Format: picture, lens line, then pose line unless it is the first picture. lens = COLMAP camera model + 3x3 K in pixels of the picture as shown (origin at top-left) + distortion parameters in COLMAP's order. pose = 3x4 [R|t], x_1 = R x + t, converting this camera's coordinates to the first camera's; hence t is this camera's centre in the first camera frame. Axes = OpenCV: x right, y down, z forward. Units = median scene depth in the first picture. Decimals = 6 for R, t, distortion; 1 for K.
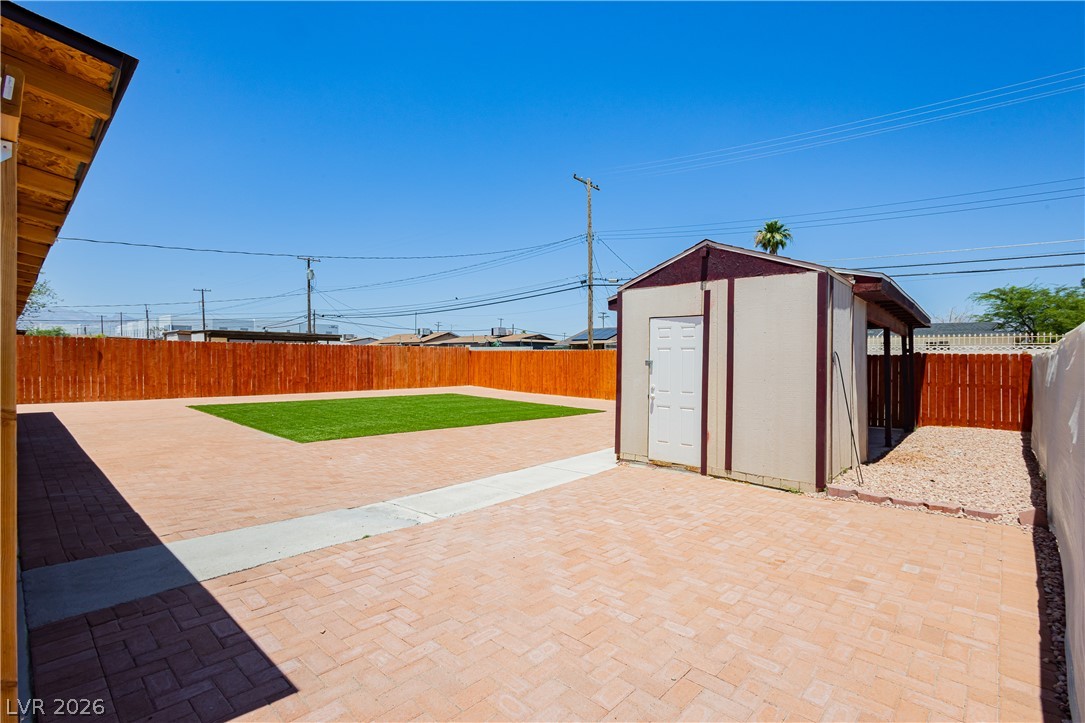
lens RADIAL K [[494.3, 0, 534.3], [0, 494.3, 361.8], [0, 0, 1]] dist [0.011474, -0.003240]
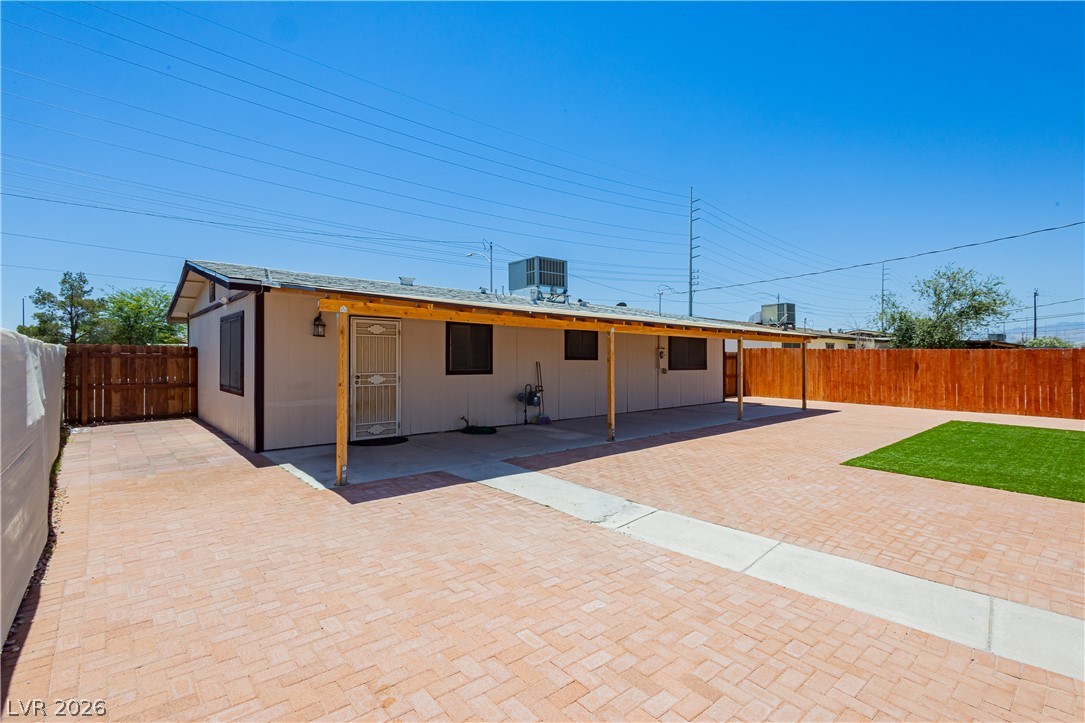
lens RADIAL K [[494.3, 0, 548.5], [0, 494.3, 361.2], [0, 0, 1]] dist [0.011474, -0.003240]
pose [[-0.082041, -0.004936, -0.996617, 0.421440], [-0.012288, 0.999917, -0.003941, -0.012696], [0.996553, 0.011923, -0.082095, 0.474096]]
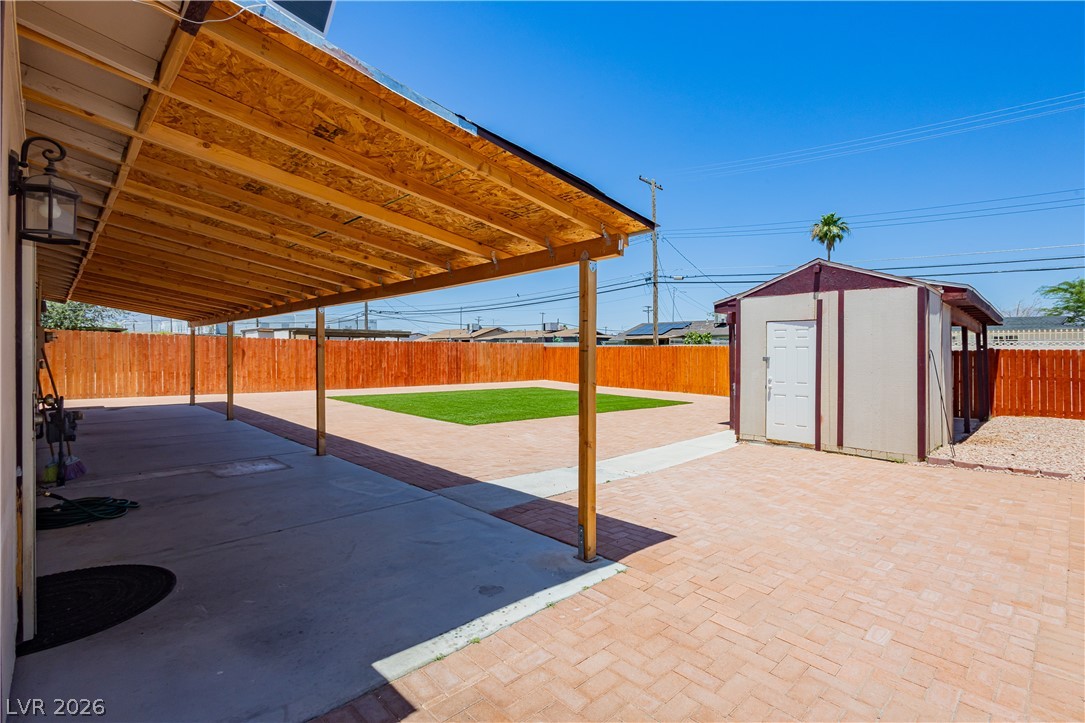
lens RADIAL K [[494.3, 0, 565.3], [0, 494.3, 352.3], [0, 0, 1]] dist [0.011474, -0.003240]
pose [[0.999186, -0.002622, -0.040243, -0.176171], [0.002251, 0.999955, -0.009254, -0.002978], [0.040265, 0.009155, 0.999147, -0.190652]]
